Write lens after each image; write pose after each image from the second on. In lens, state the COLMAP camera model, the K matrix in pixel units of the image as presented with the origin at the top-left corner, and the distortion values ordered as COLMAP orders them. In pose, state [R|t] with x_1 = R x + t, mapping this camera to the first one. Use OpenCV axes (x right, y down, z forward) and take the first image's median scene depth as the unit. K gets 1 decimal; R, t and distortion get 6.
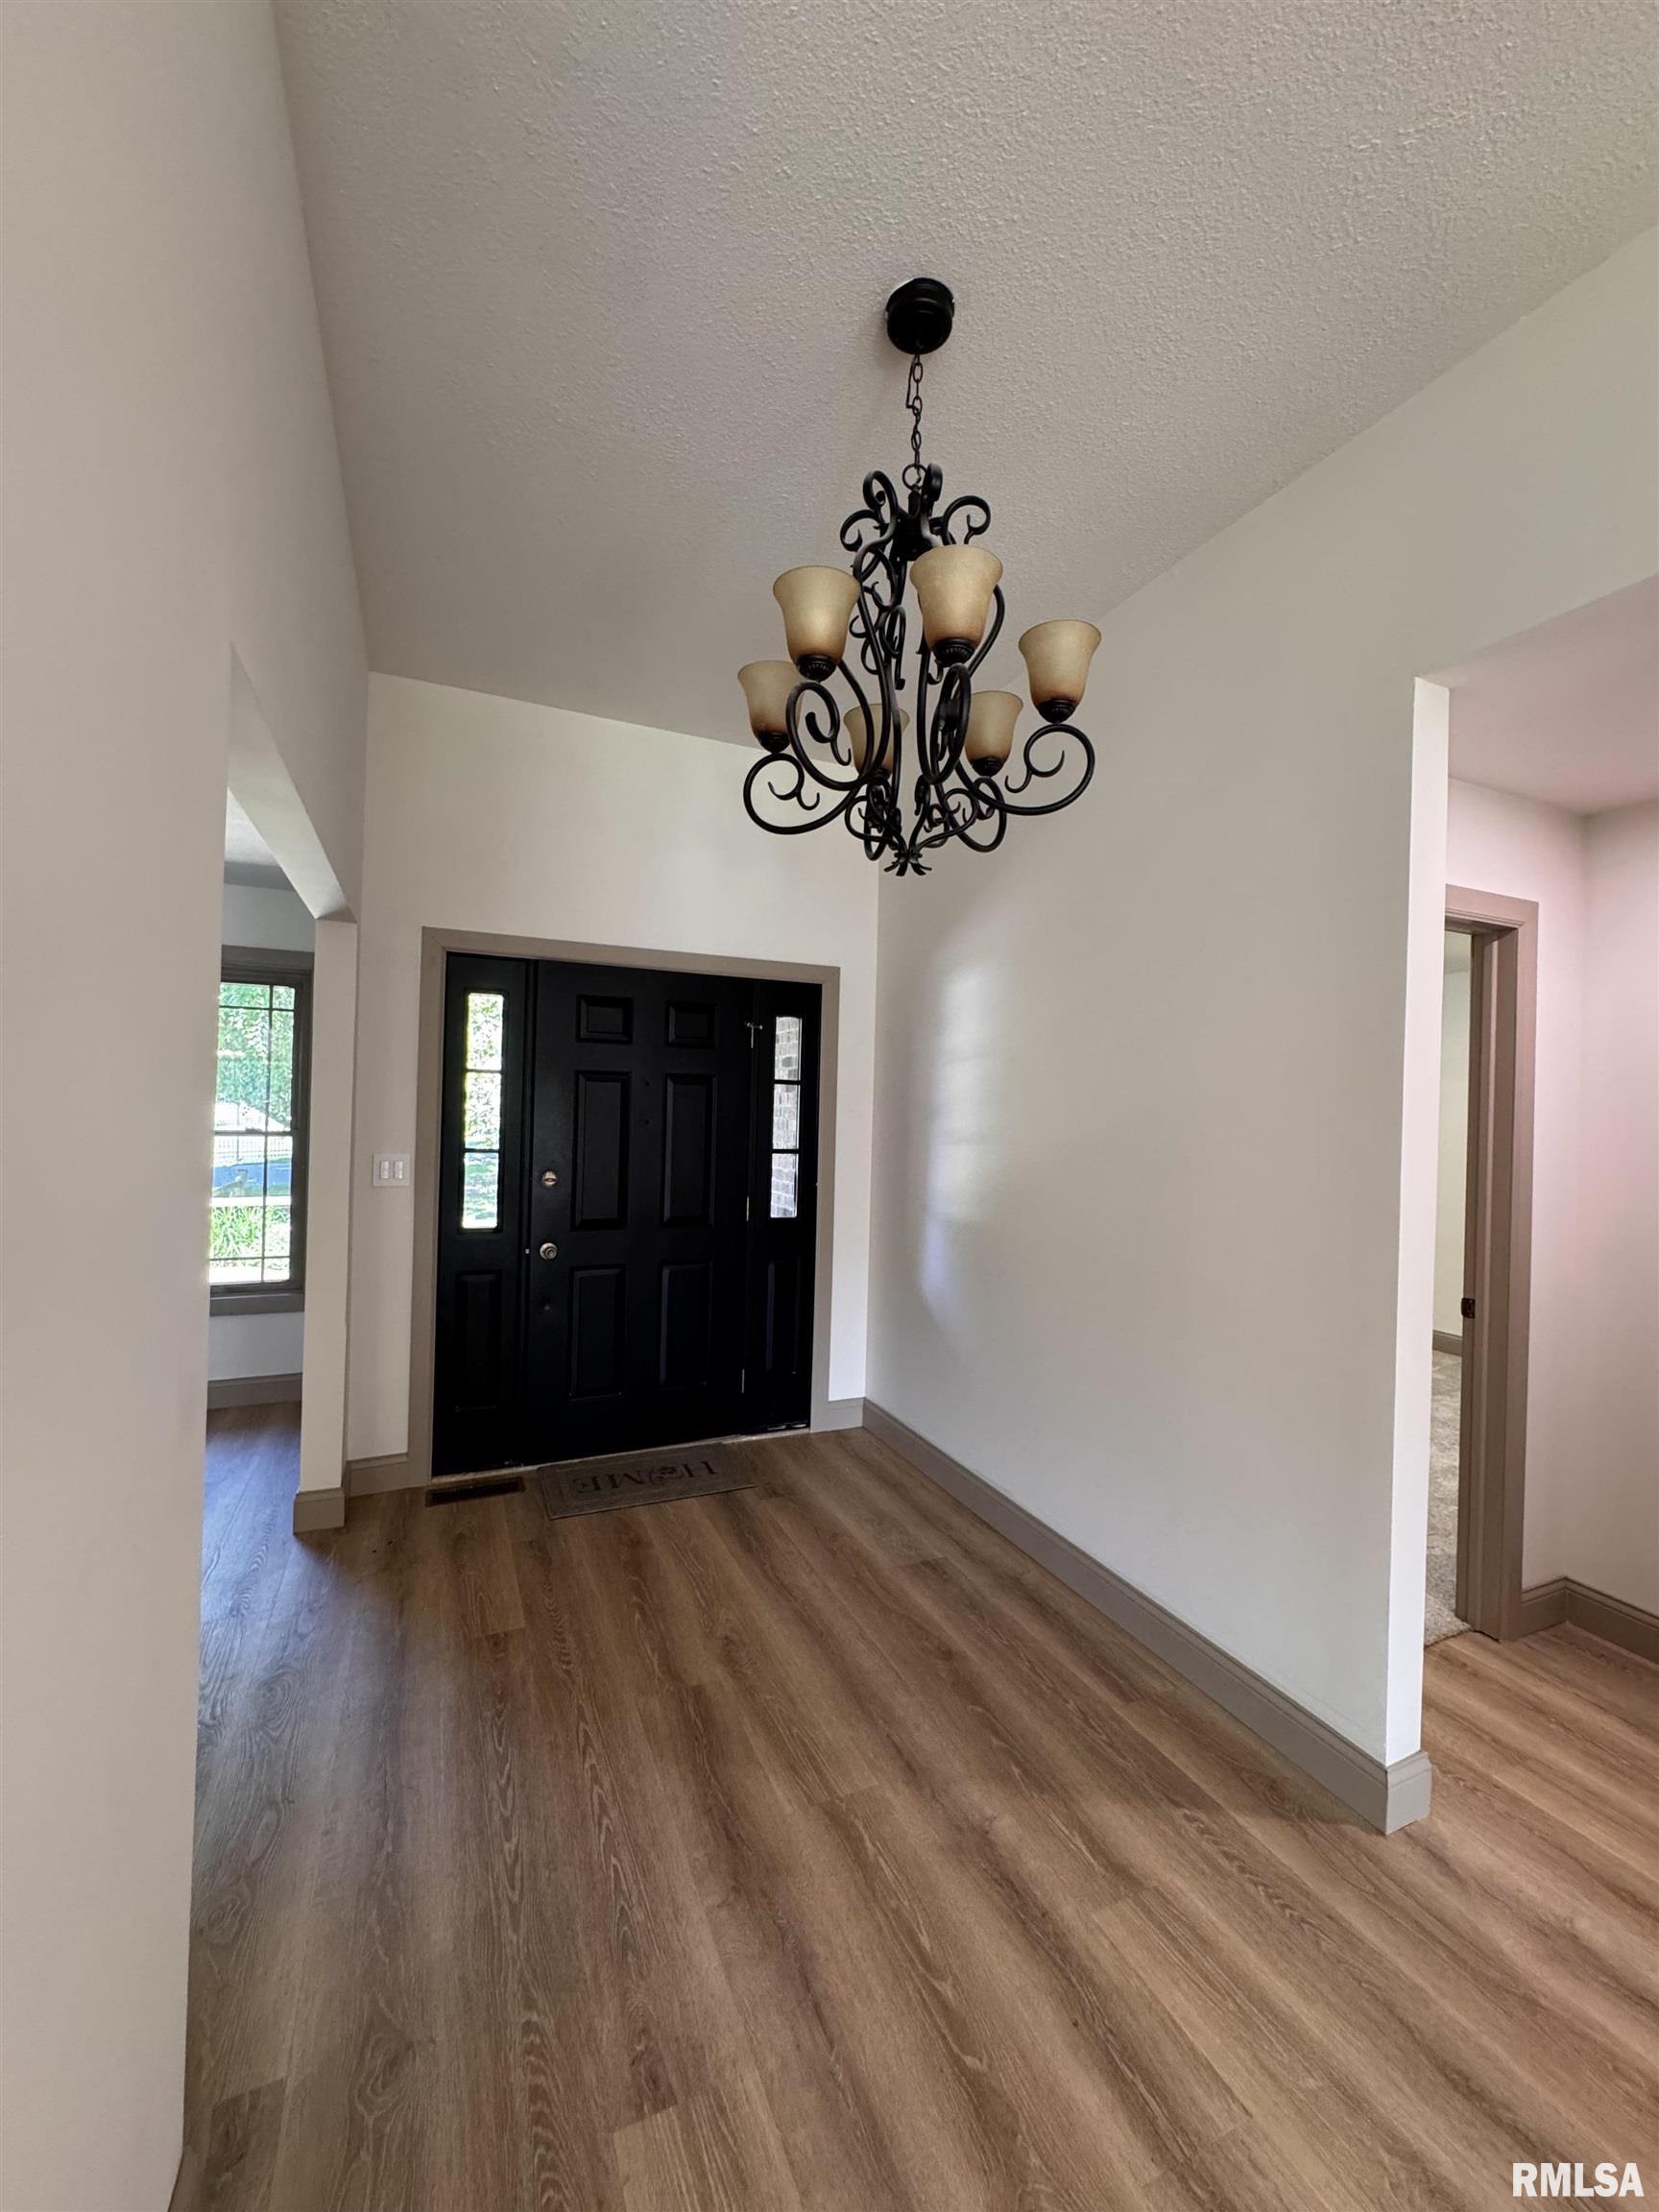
lens RADIAL K [[888.8, 0, 828.0], [0, 888.8, 1093.7], [0, 0, 1]] dist [0.001523, 0.000176]
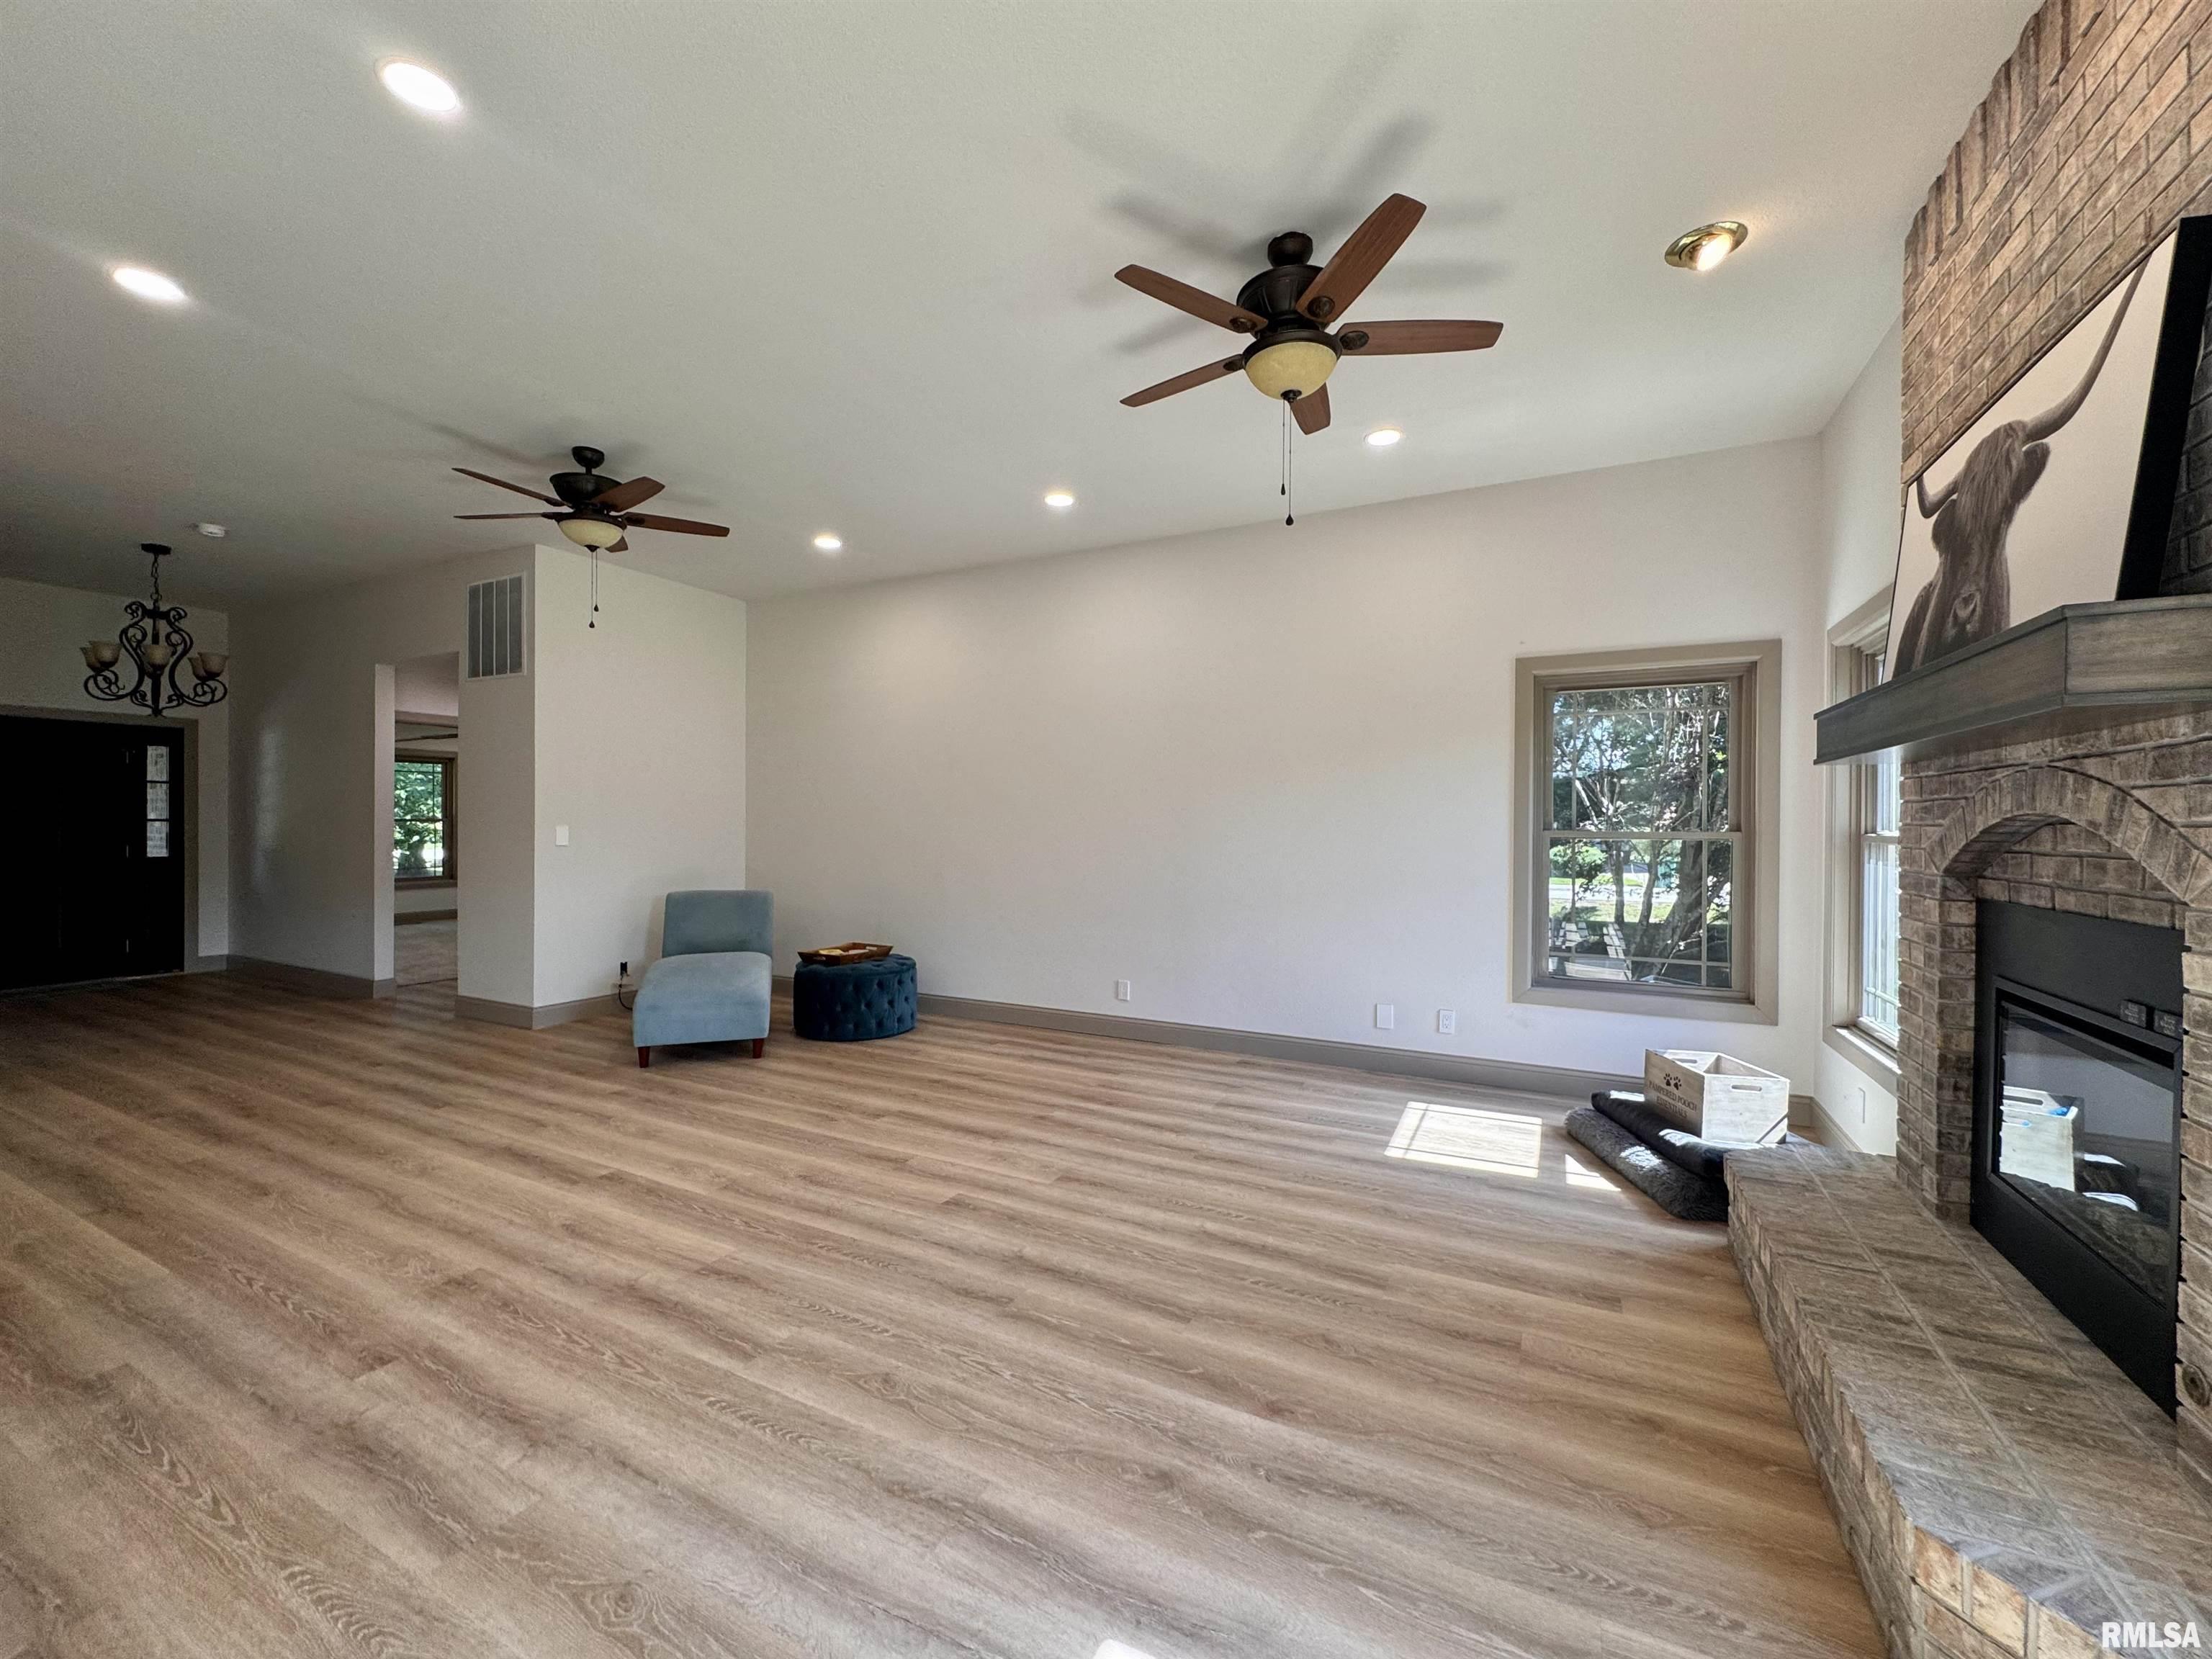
lens RADIAL K [[884.5, 0, 1106.0], [0, 884.5, 829.5], [0, 0, 1]] dist [-0.001539, 0.000270]
pose [[0.778029, -0.028065, 0.627602, 0.329268], [0.011077, 0.999459, 0.030962, 0.048493], [-0.628131, -0.017137, 0.777919, -1.635413]]
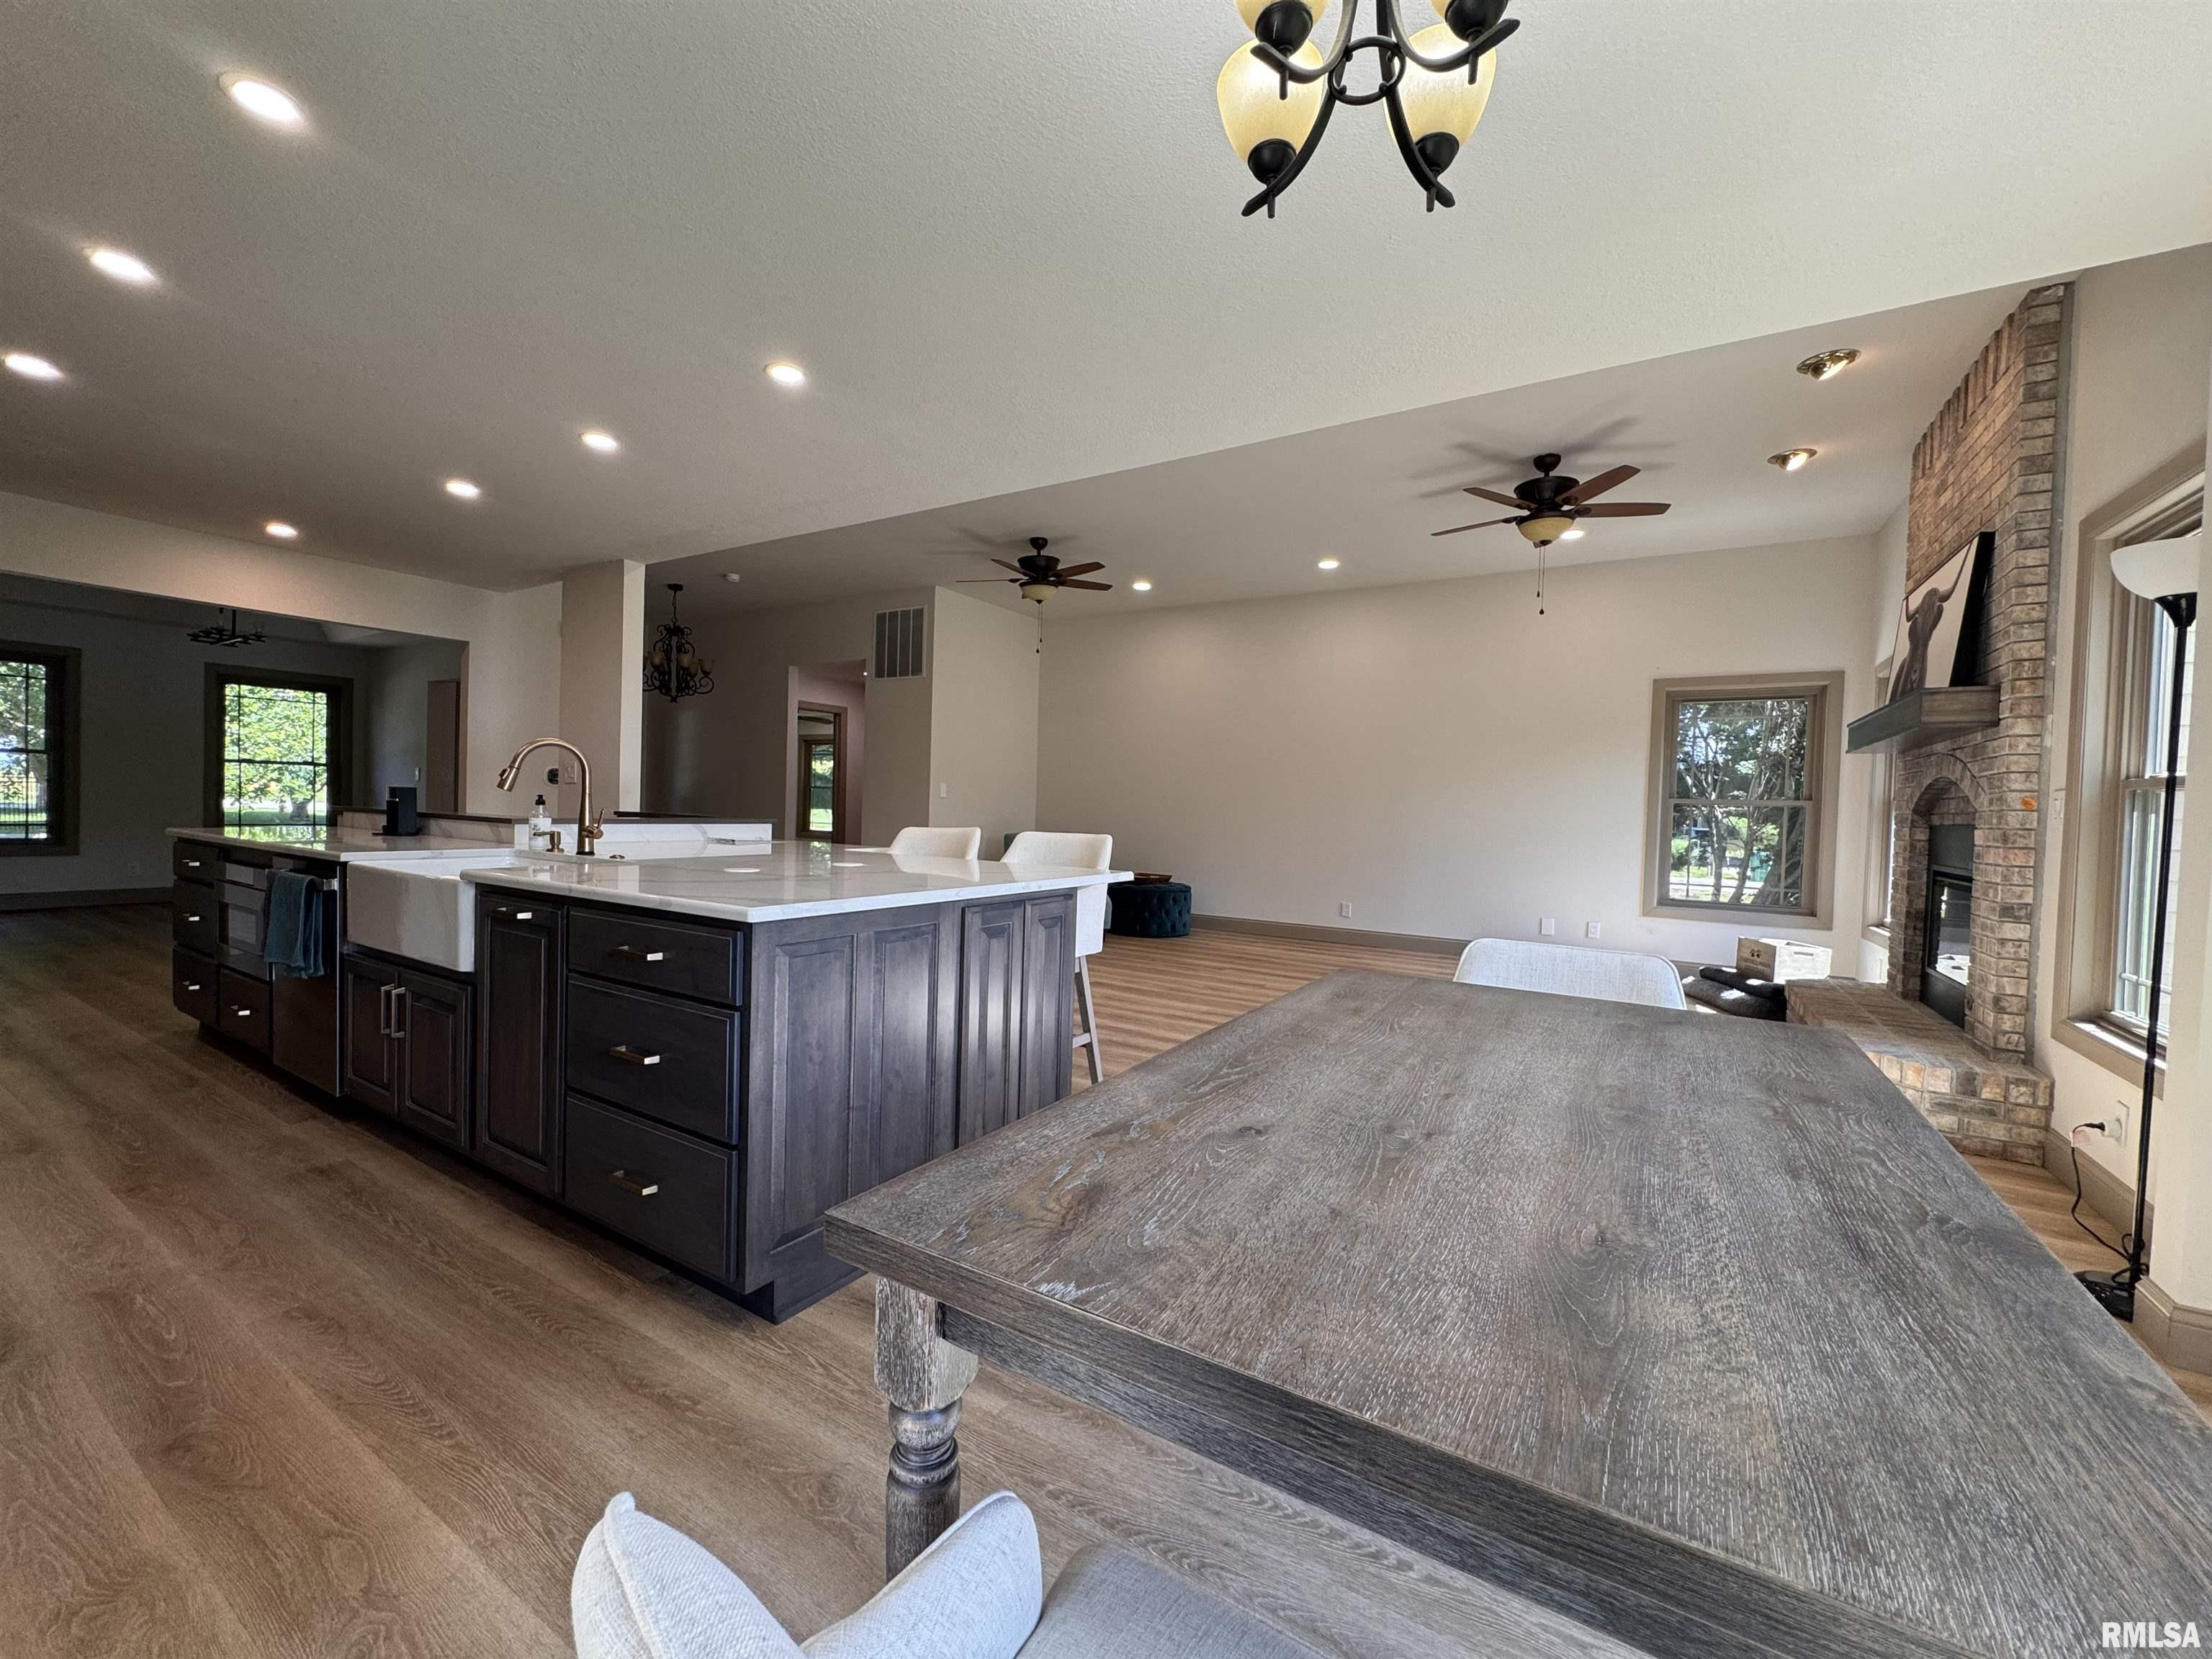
lens RADIAL K [[884.5, 0, 1106.0], [0, 884.5, 829.5], [0, 0, 1]] dist [-0.001539, 0.000270]
pose [[0.824722, -0.017395, 0.565270, -0.302669], [-0.011318, 0.998819, 0.047250, 0.082456], [-0.565425, -0.045366, 0.823551, -1.864021]]
